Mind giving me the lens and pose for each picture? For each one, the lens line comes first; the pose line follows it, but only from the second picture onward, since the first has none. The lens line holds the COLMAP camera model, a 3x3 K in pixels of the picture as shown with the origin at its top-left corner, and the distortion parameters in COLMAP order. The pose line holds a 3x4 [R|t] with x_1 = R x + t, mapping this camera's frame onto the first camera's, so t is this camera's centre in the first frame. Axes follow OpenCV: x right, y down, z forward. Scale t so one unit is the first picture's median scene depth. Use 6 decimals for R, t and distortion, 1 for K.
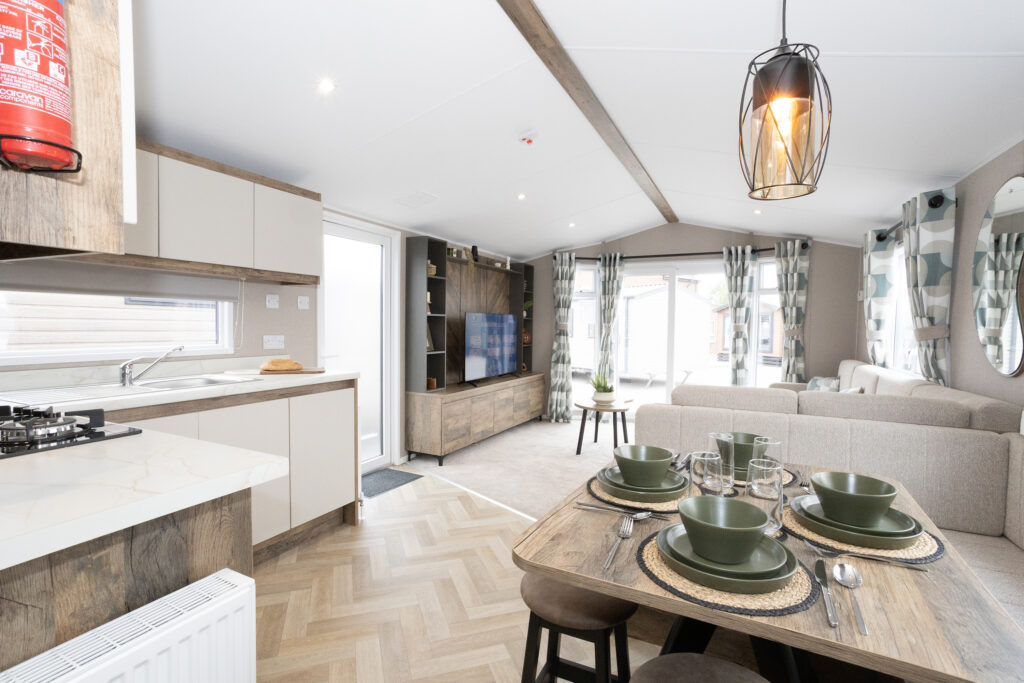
lens RADIAL K [[499.7, 0, 510.3], [0, 499.7, 344.3], [0, 0, 1]] dist [-0.050279, 0.041268]
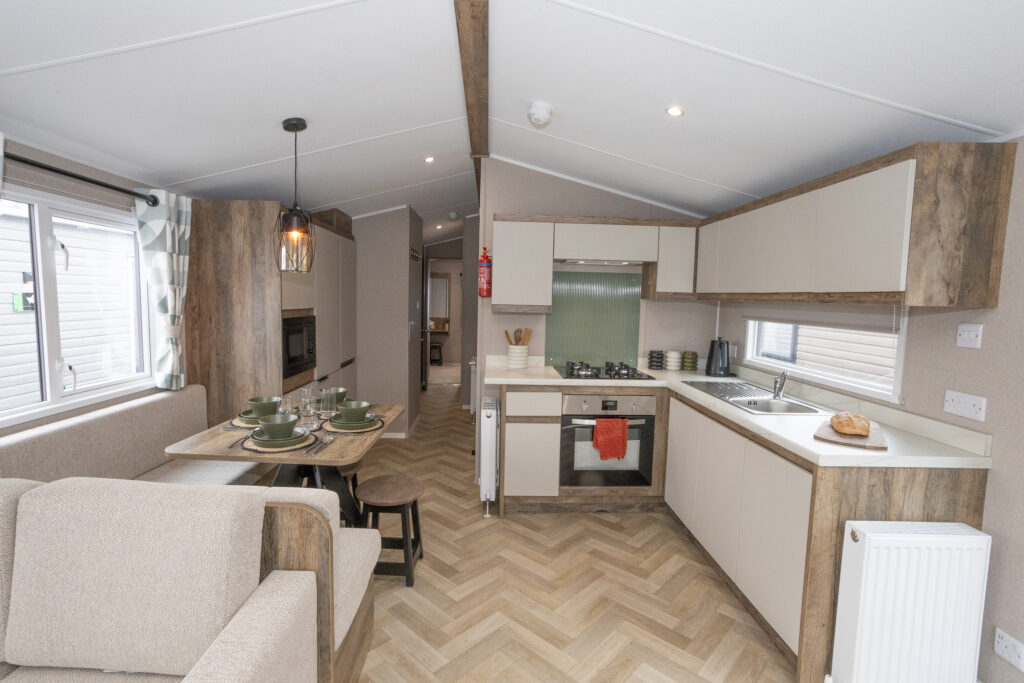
lens RADIAL K [[499.7, 0, 510.3], [0, 499.7, 344.3], [0, 0, 1]] dist [-0.050279, 0.041268]
pose [[-0.876047, 0.001262, -0.482224, 0.165547], [-0.067081, 0.989955, 0.124455, -0.066579], [0.477537, 0.141377, -0.867163, 0.733925]]
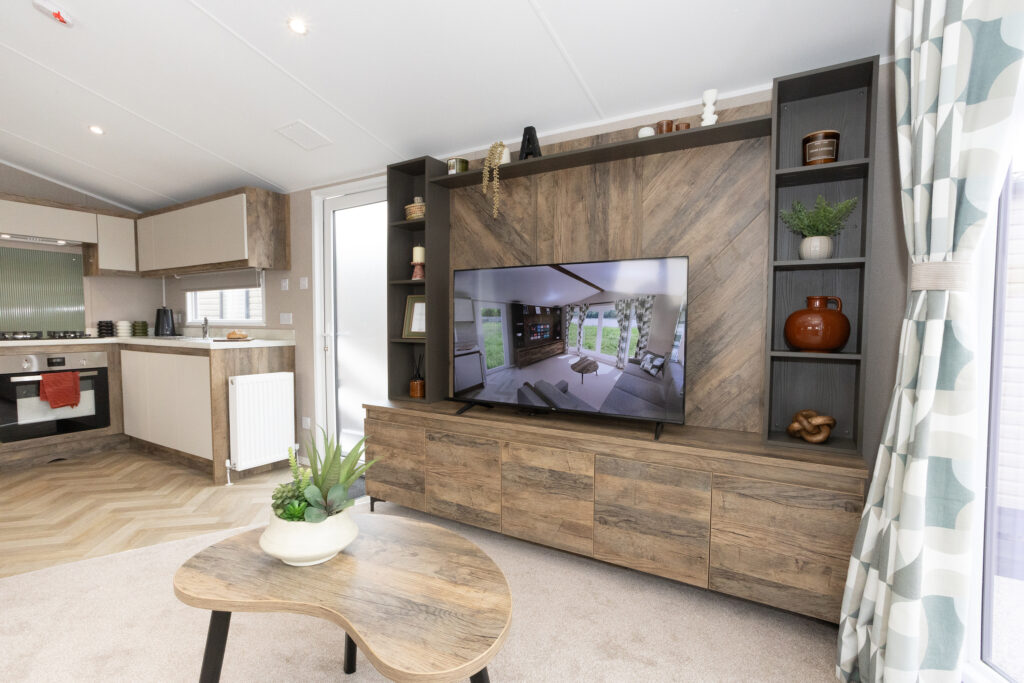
lens RADIAL K [[499.7, 0, 510.3], [0, 499.7, 344.3], [0, 0, 1]] dist [-0.050279, 0.041268]
pose [[-0.111206, 0.030426, -0.993331, 0.389367], [-0.051333, 0.998021, 0.036317, -0.008179], [0.992471, 0.055029, -0.109424, 0.989392]]
